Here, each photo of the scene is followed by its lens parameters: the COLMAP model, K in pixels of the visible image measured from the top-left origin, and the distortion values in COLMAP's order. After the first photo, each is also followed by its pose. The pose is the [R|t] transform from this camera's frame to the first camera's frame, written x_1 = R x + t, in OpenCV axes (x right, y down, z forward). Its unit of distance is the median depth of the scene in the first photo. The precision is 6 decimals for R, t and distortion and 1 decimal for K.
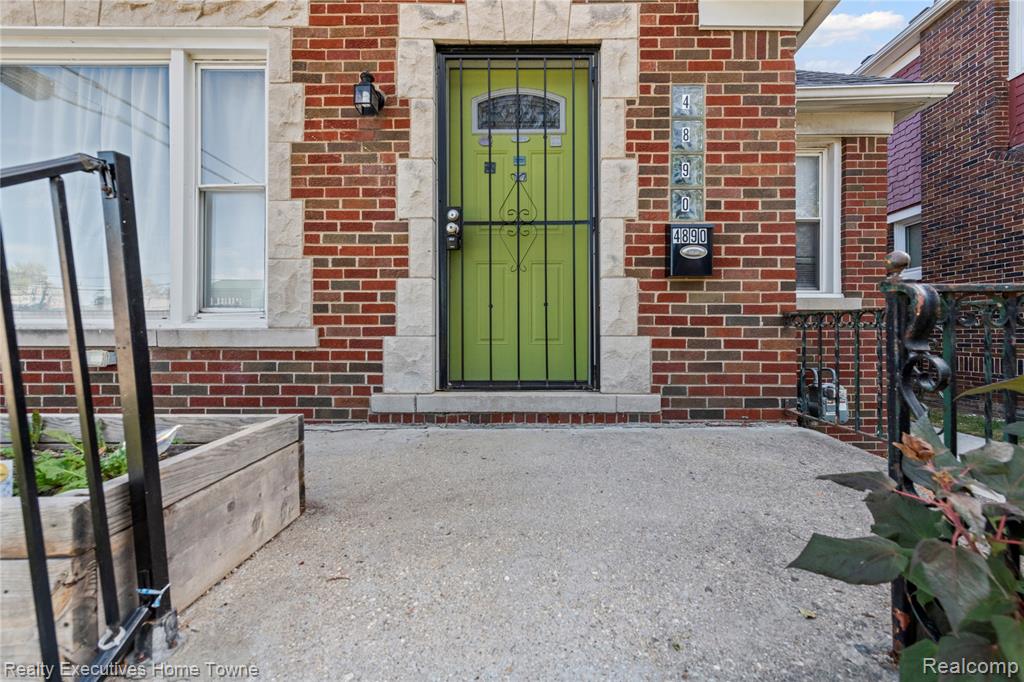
lens RADIAL K [[429.7, 0, 543.8], [0, 429.7, 328.3], [0, 0, 1]] dist [0.015012, -0.002404]
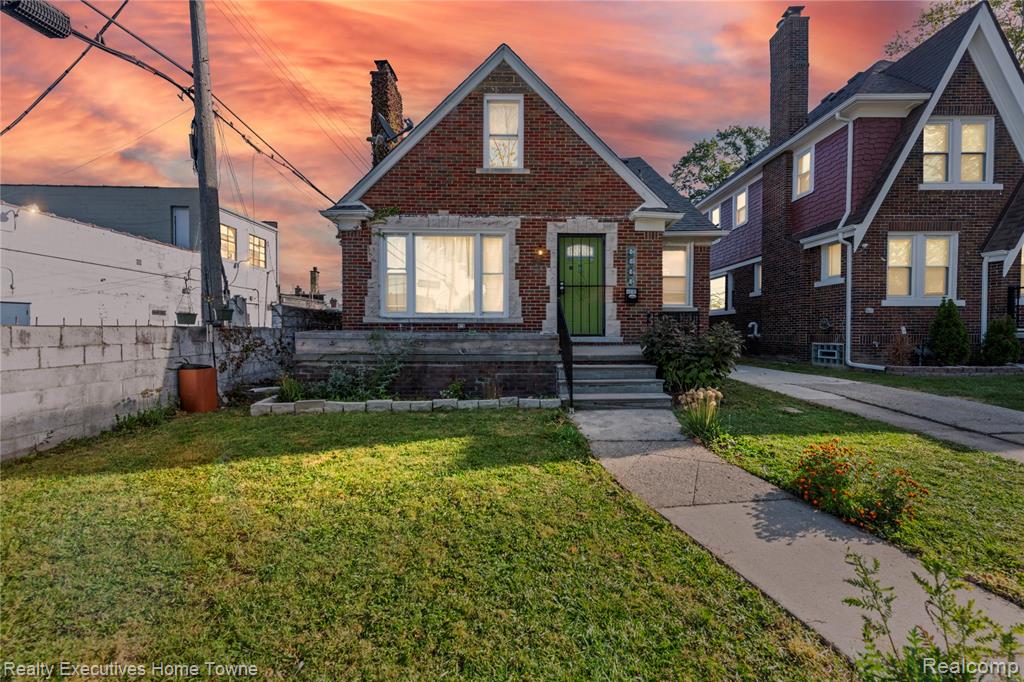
lens RADIAL K [[429.7, 0, 540.3], [0, 429.7, 332.1], [0, 0, 1]] dist [0.015012, -0.002404]
pose [[0.998991, 0.001020, 0.044897, -0.537966], [-0.001839, 0.999832, 0.018211, 0.051316], [-0.044871, -0.018275, 0.998826, -2.376970]]
